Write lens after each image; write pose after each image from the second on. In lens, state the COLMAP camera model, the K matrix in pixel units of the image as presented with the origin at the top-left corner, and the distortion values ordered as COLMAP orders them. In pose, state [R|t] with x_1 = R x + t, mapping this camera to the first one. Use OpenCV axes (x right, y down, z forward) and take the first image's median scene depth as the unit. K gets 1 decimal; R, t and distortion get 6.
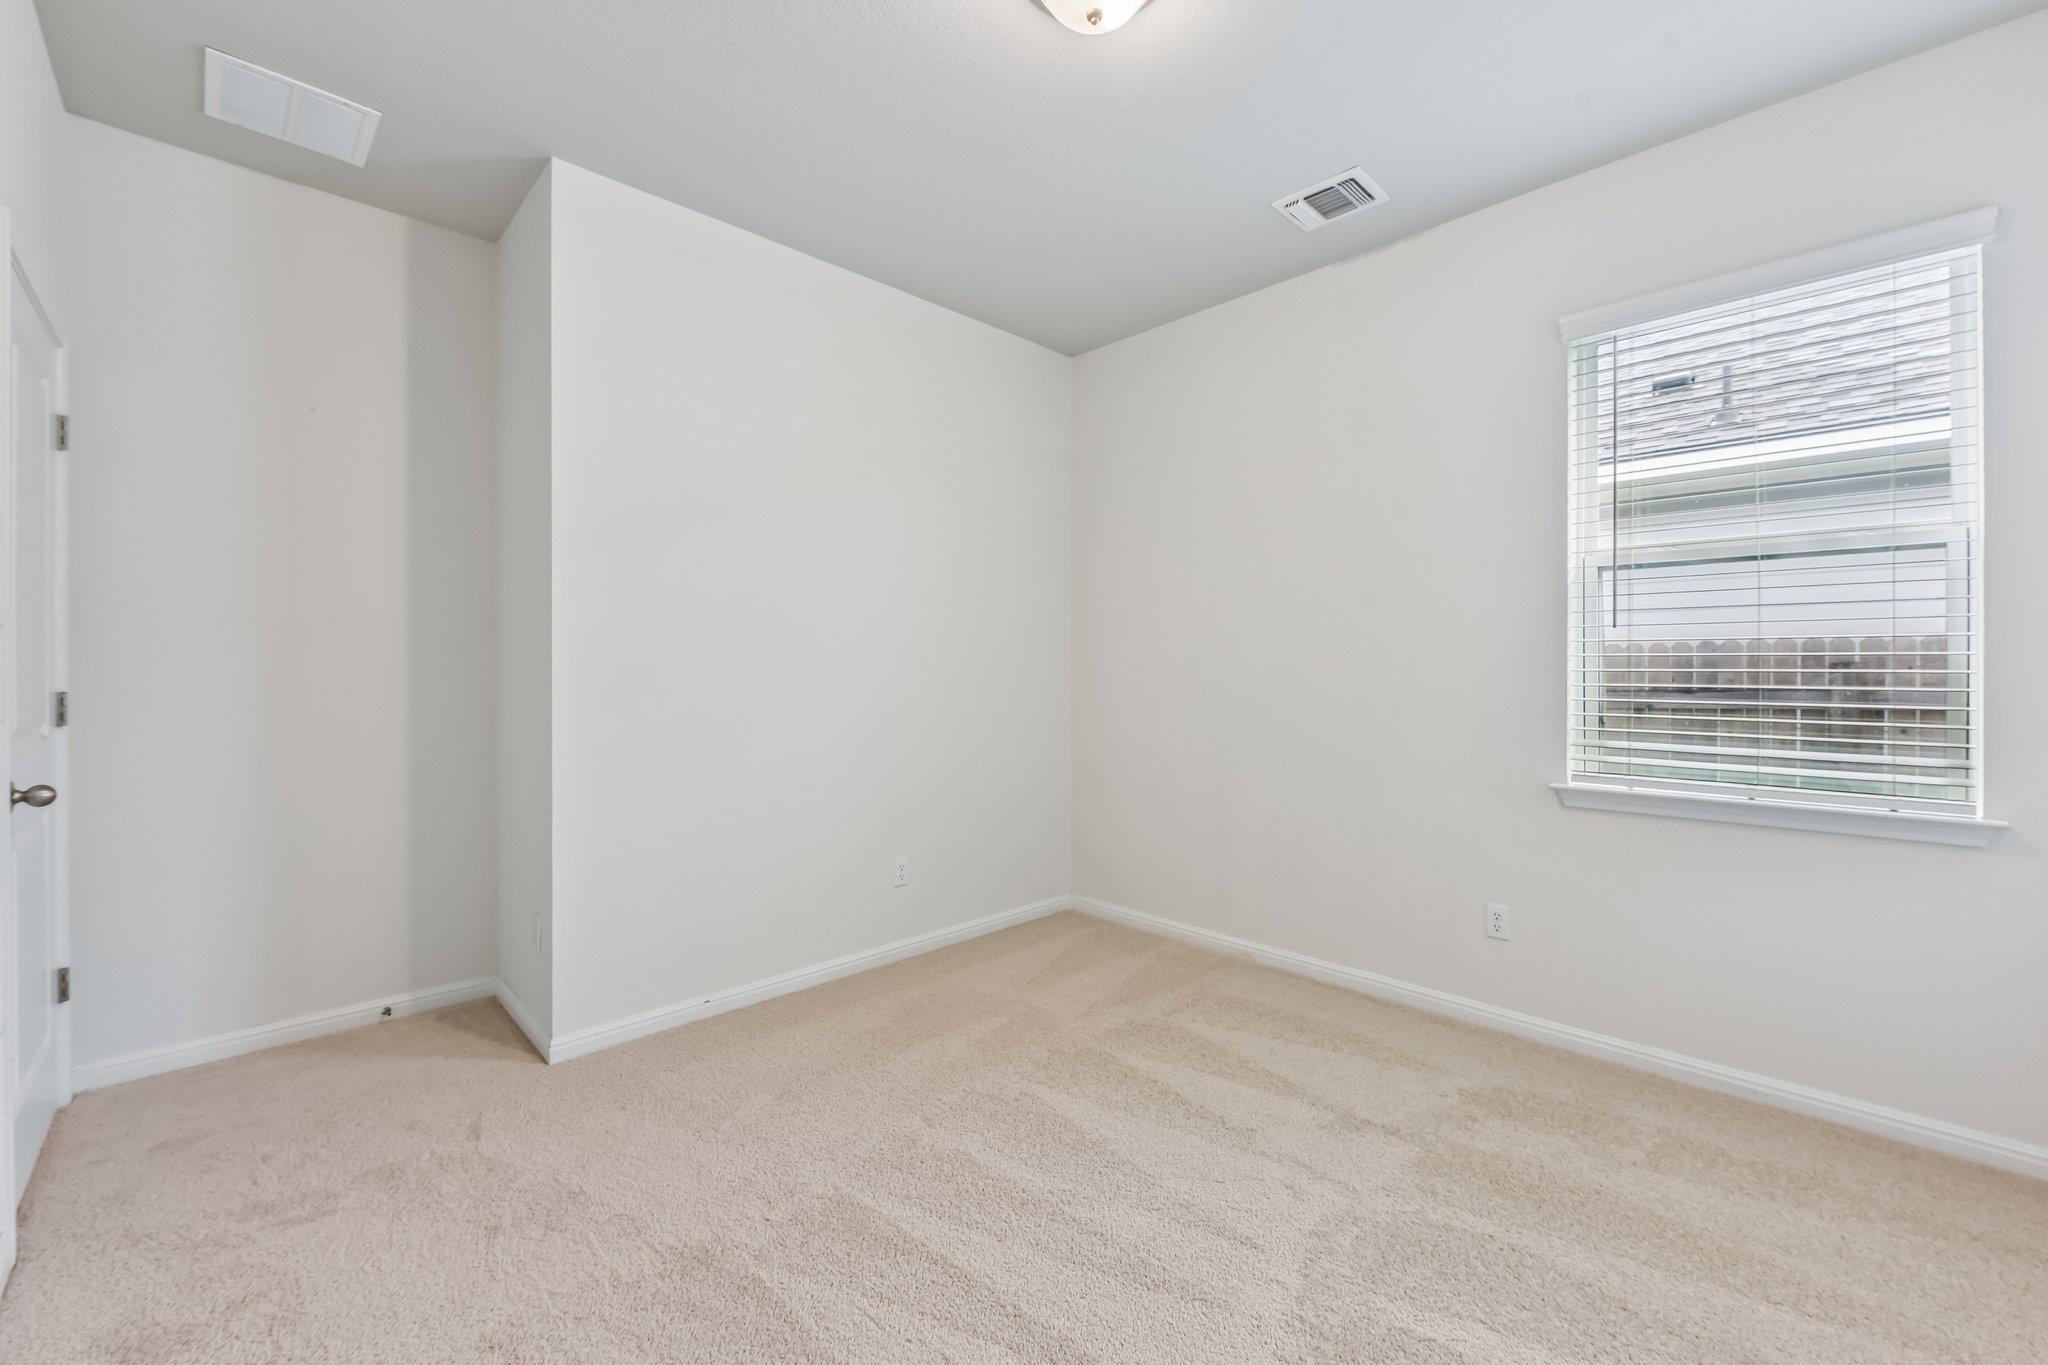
lens RADIAL K [[822.9, 0, 1036.6], [0, 822.9, 672.2], [0, 0, 1]] dist [-0.021197, 0.000505]
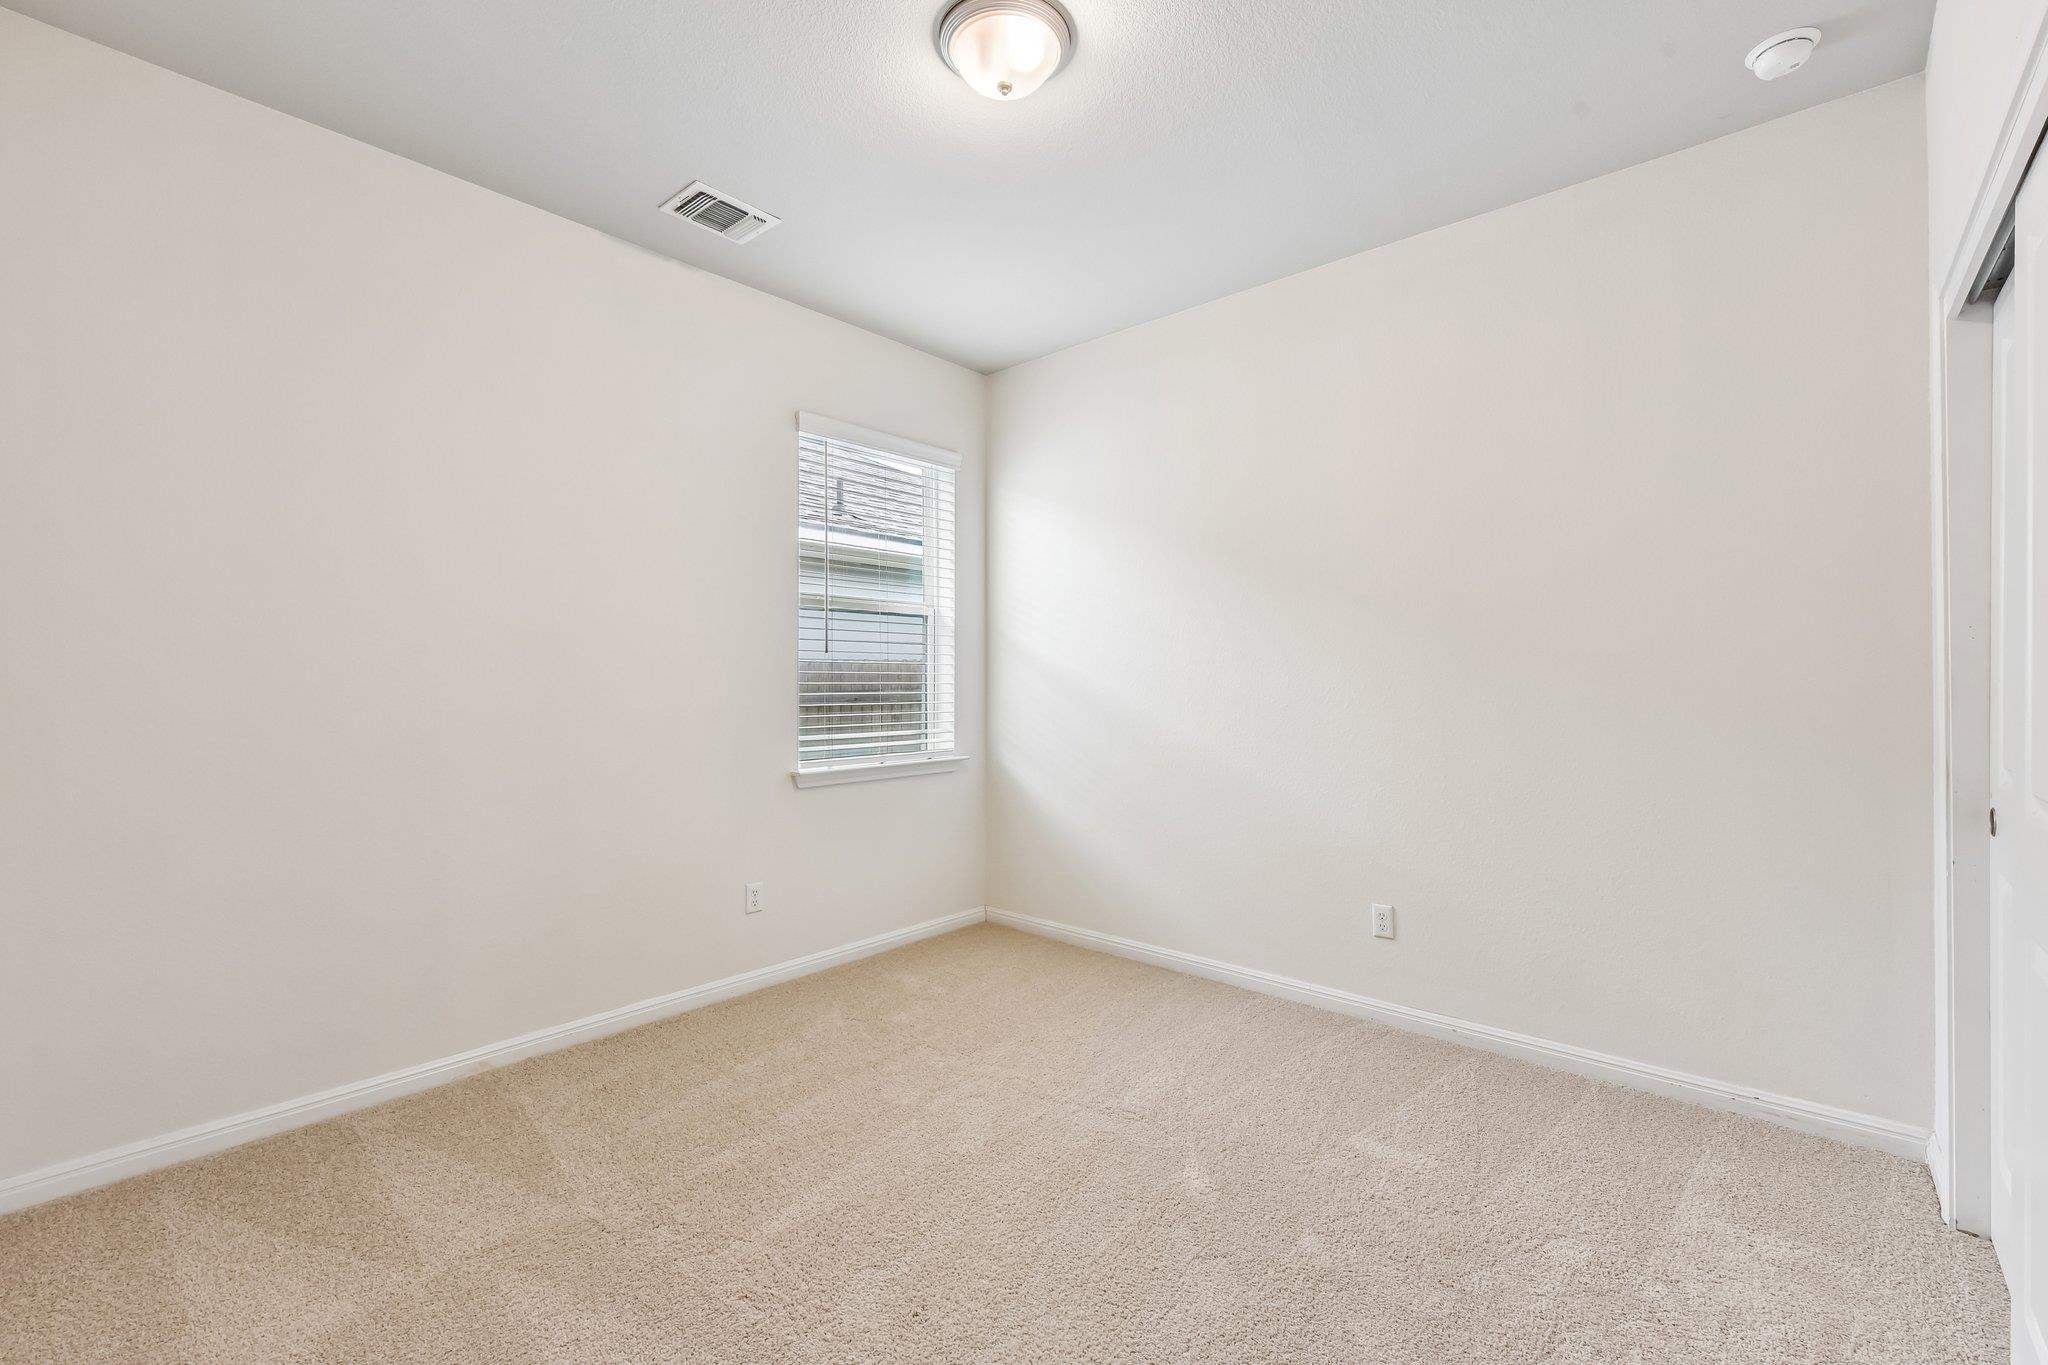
lens RADIAL K [[853.3, 0, 1044.1], [0, 853.3, 674.2], [0, 0, 1]] dist [-0.027557, -0.000567]
pose [[-0.085251, 0.008683, 0.996322, -0.765560], [0.008217, 0.999934, -0.008012, -0.002748], [-0.996326, 0.007504, -0.085316, 0.763014]]
